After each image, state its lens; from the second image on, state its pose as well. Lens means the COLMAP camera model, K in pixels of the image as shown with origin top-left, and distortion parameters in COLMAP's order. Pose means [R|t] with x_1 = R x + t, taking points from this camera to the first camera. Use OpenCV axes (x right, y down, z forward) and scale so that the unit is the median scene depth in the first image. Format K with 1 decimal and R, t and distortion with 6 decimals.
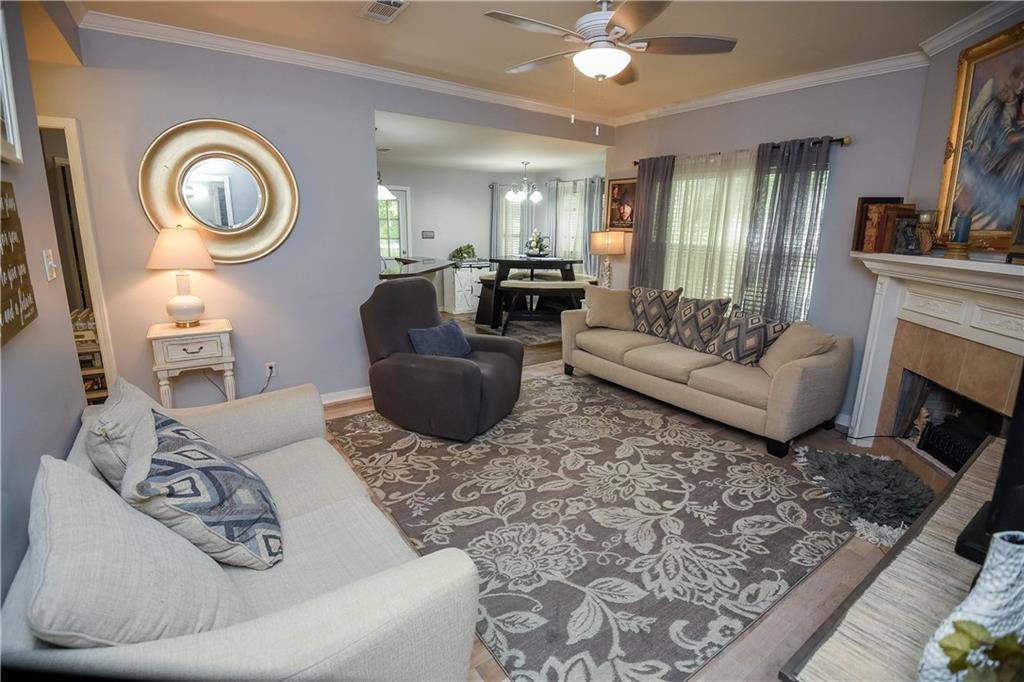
lens RADIAL K [[478.1, 0, 516.4], [0, 478.1, 340.5], [0, 0, 1]] dist [0.000531, -0.019648]
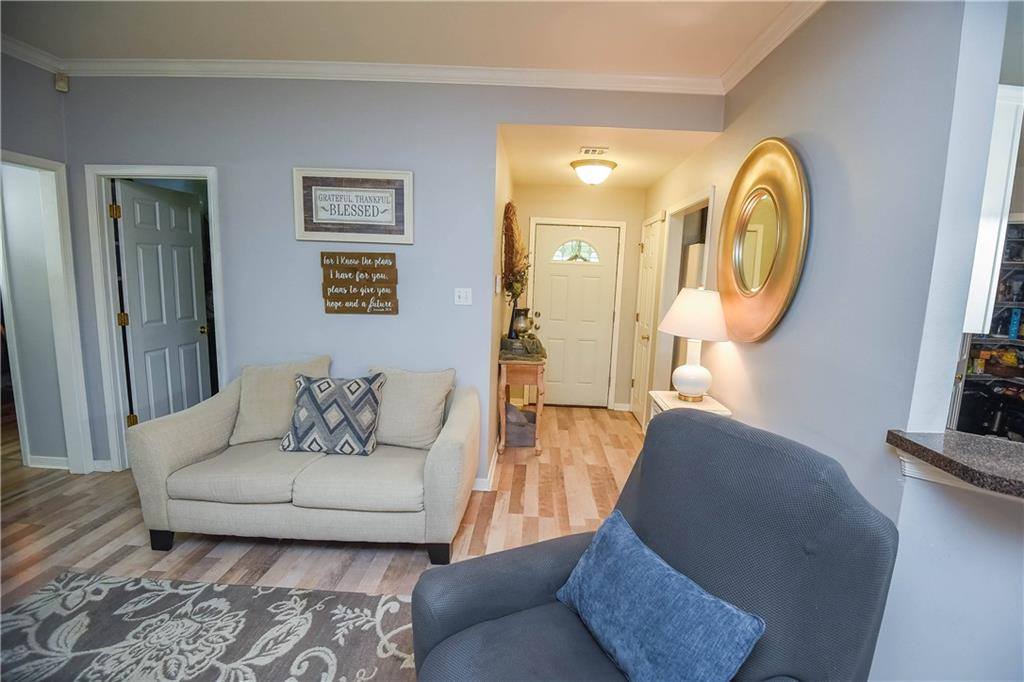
lens RADIAL K [[478.1, 0, 516.4], [0, 478.1, 340.5], [0, 0, 1]] dist [0.000531, -0.019648]
pose [[-0.599306, 0.064430, -0.797923, 0.716951], [-0.234941, 0.938706, 0.252258, -0.288247], [0.765268, 0.338645, -0.547435, 1.292557]]
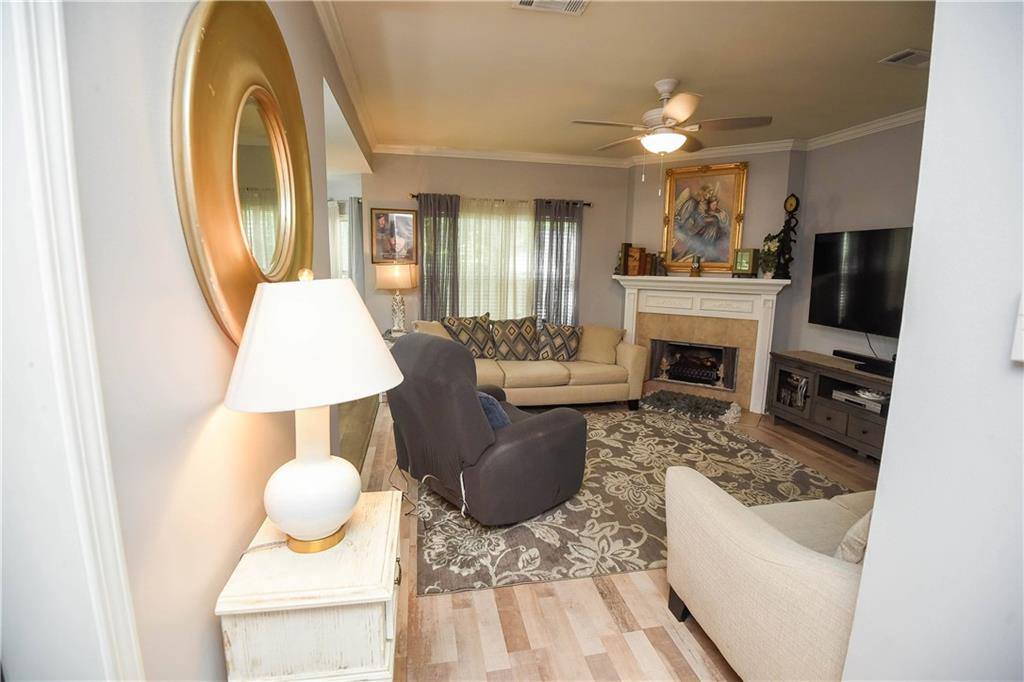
lens RADIAL K [[478.1, 0, 516.4], [0, 478.1, 340.5], [0, 0, 1]] dist [0.000531, -0.019648]
pose [[0.385476, -0.162240, 0.908343, -1.046381], [0.203692, 0.975097, 0.087721, -0.203905], [-0.899954, 0.151208, 0.408924, 0.750548]]
